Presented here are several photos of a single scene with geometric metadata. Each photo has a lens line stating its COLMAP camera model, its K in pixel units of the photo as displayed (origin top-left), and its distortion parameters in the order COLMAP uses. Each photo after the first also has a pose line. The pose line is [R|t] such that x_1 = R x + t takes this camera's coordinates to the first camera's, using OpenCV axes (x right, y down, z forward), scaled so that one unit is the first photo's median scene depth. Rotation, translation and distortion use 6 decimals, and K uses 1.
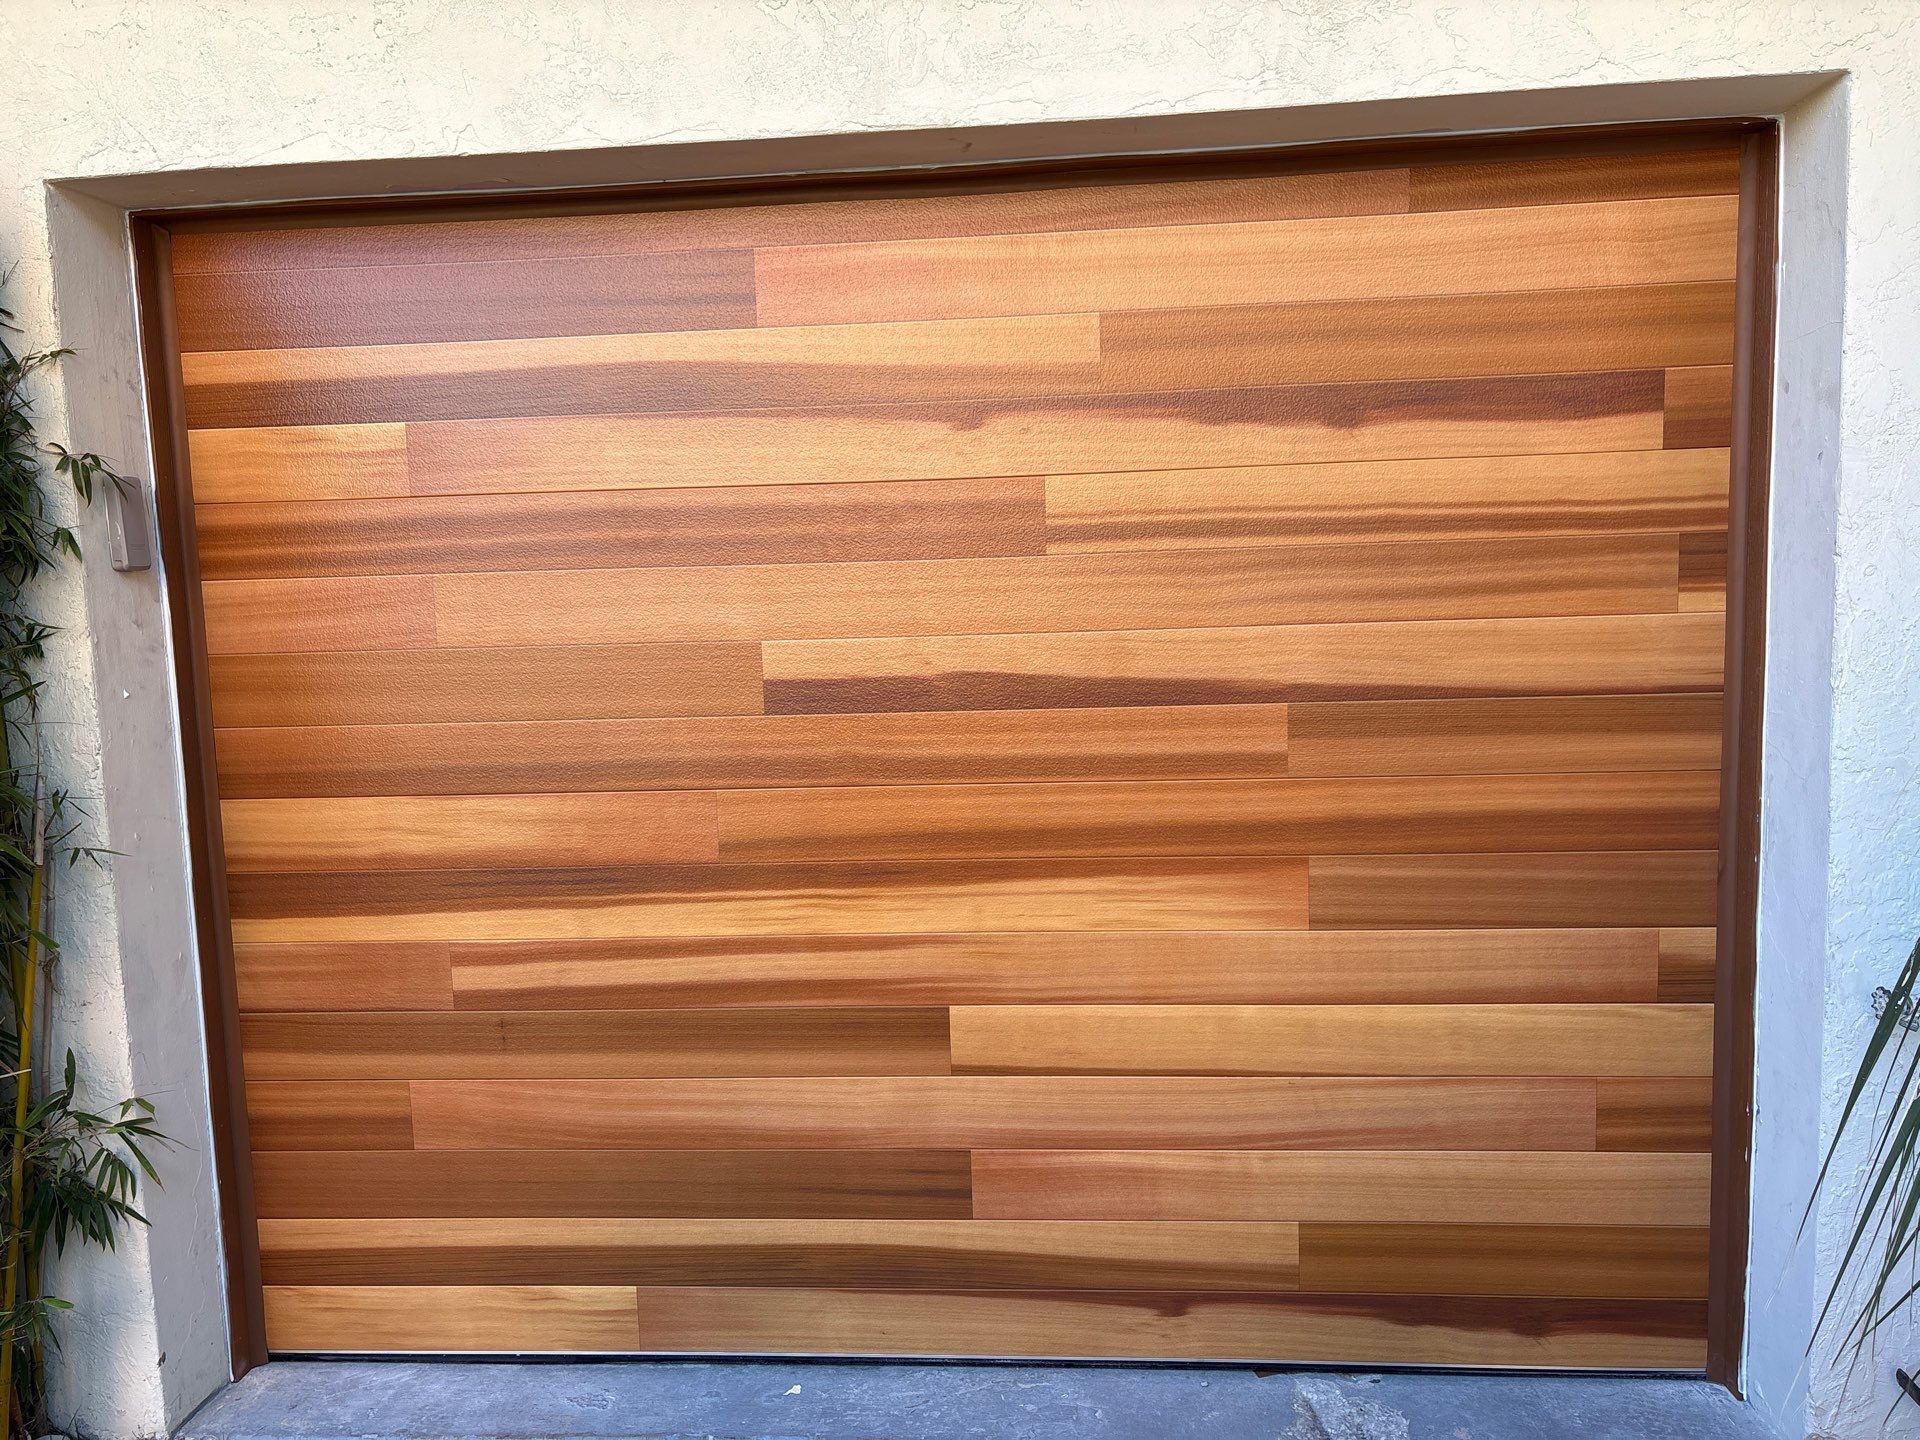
lens RADIAL K [[1454.7, 0, 957.6], [0, 1454.7, 714.6], [0, 0, 1]] dist [0.048860, -0.051655]
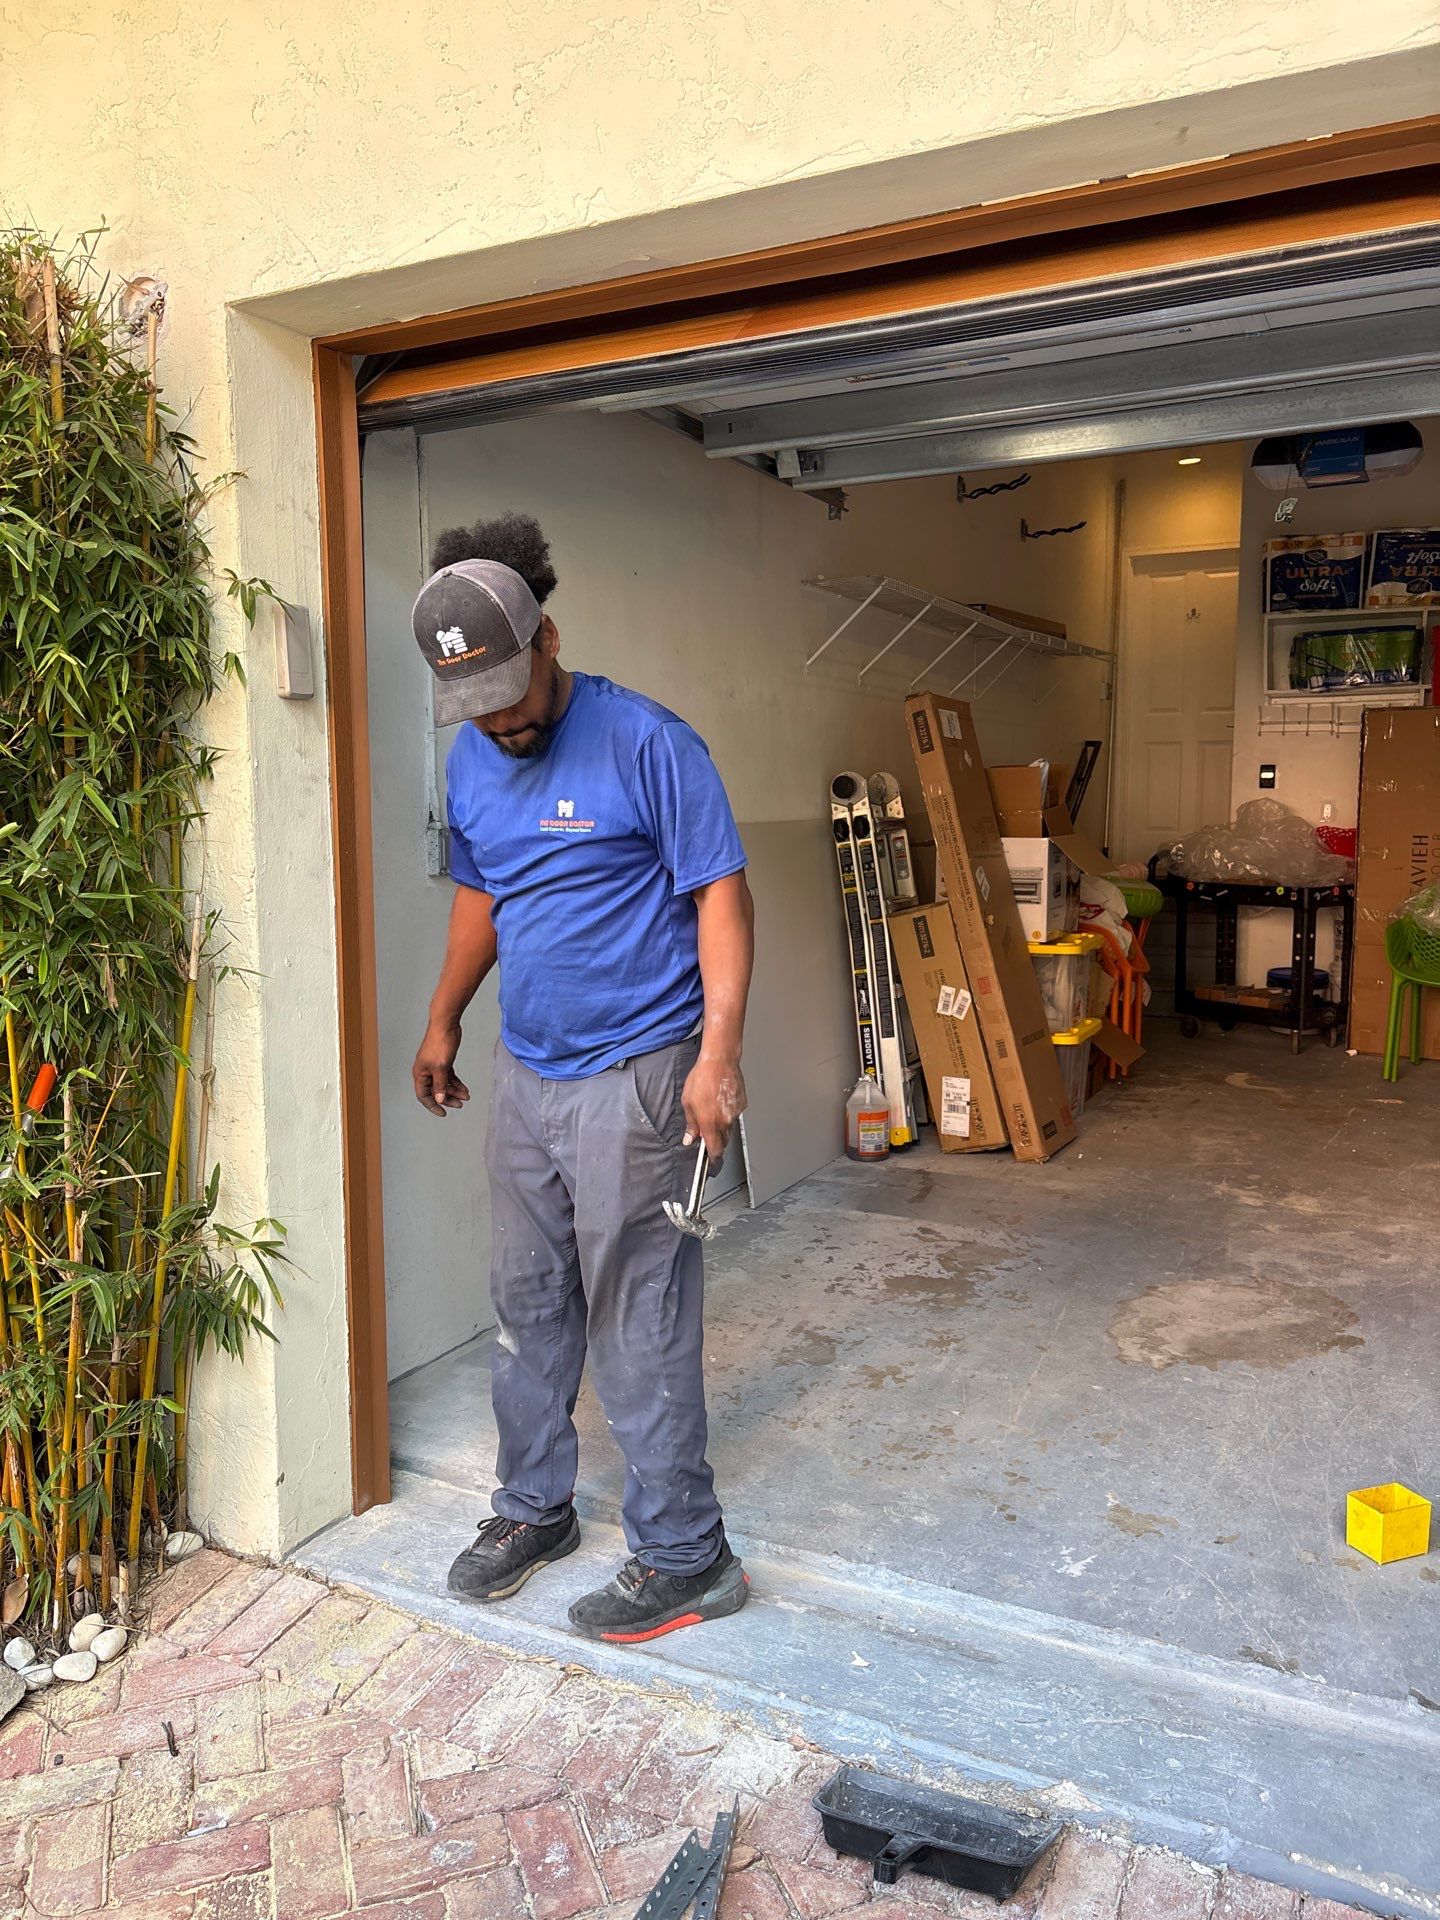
lens RADIAL K [[1490.9, 0, 661.0], [0, 1490.9, 935.3], [0, 0, 1]] dist [0.032407, -0.001433]
pose [[0.928575, 0.064454, -0.365504, 0.059256], [-0.061496, 0.997912, 0.019743, 0.029579], [0.366014, 0.004144, 0.930600, 0.140978]]
